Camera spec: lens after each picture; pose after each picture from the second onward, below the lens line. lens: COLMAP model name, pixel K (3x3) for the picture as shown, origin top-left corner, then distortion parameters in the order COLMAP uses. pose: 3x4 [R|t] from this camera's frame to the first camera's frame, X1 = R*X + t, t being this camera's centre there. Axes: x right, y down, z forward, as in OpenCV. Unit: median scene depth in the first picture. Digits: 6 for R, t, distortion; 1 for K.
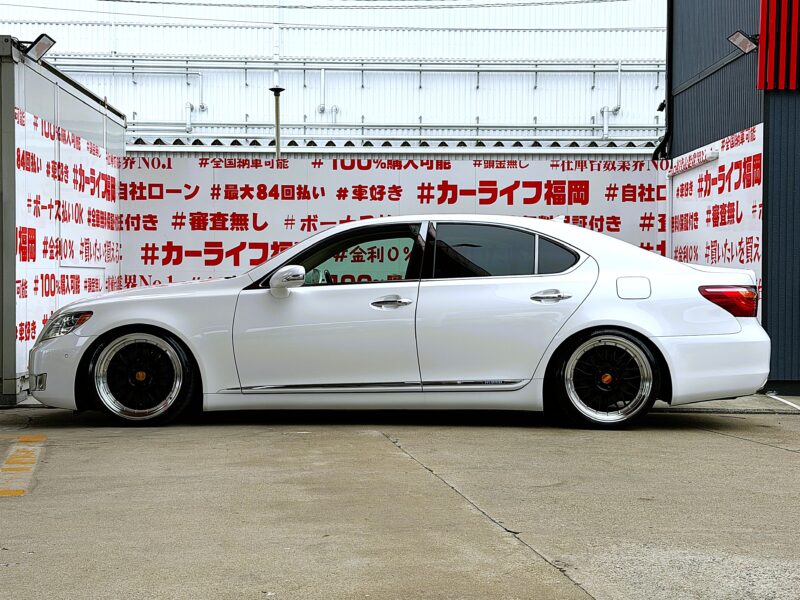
lens RADIAL K [[1143.1, 0, 400.0], [0, 1143.1, 300.0], [0, 0, 1]] dist [0.025790, 0.013075]
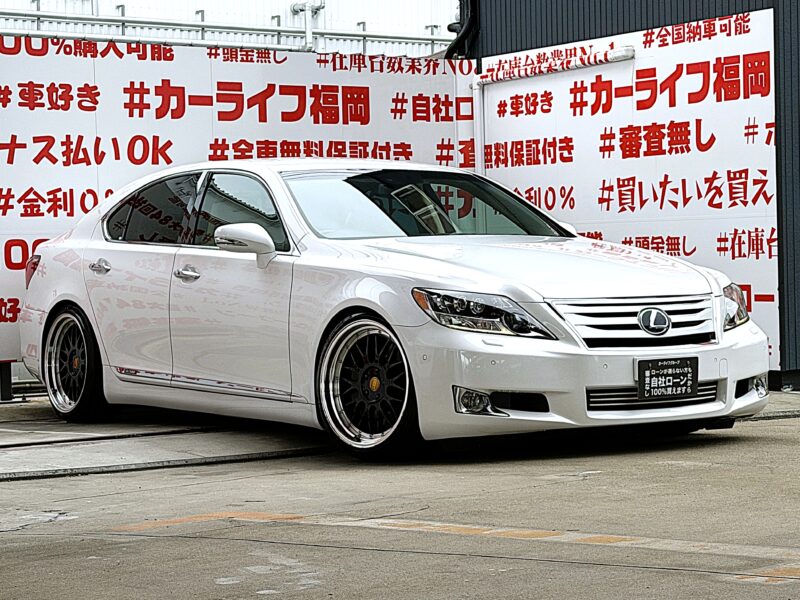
lens RADIAL K [[1891.0, 0, 421.4], [0, 1891.0, 300.3], [0, 0, 1]] dist [0.028735, 0.149030]
pose [[0.843544, -0.030761, 0.536179, -0.382468], [0.032203, 0.999459, 0.006675, 0.008775], [-0.536094, 0.011636, 0.844078, 0.093676]]
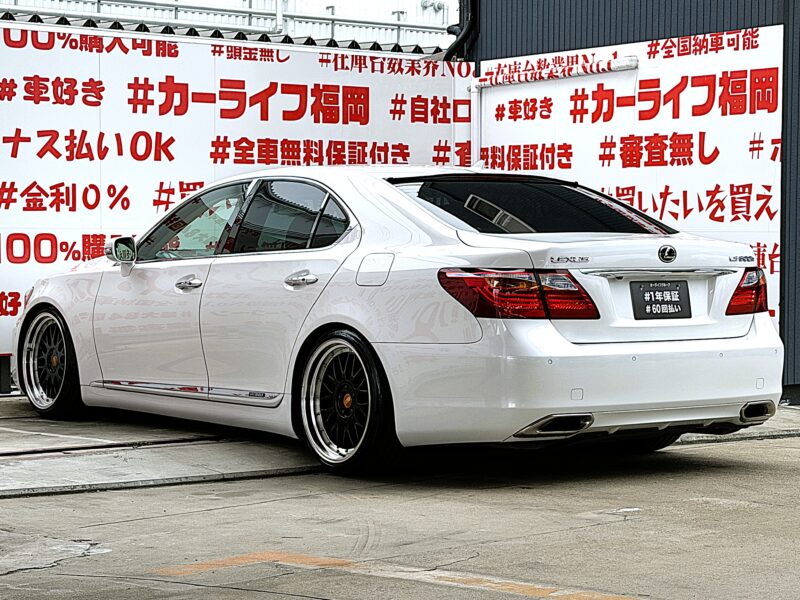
lens RADIAL K [[1816.6, 0, 399.4], [0, 1816.6, 311.1], [0, 0, 1]] dist [0.046519, -0.015862]
pose [[0.835428, -0.020489, 0.549218, -0.386366], [0.005503, 0.999567, 0.028919, -0.008125], [-0.549573, -0.021137, 0.835178, 0.134995]]
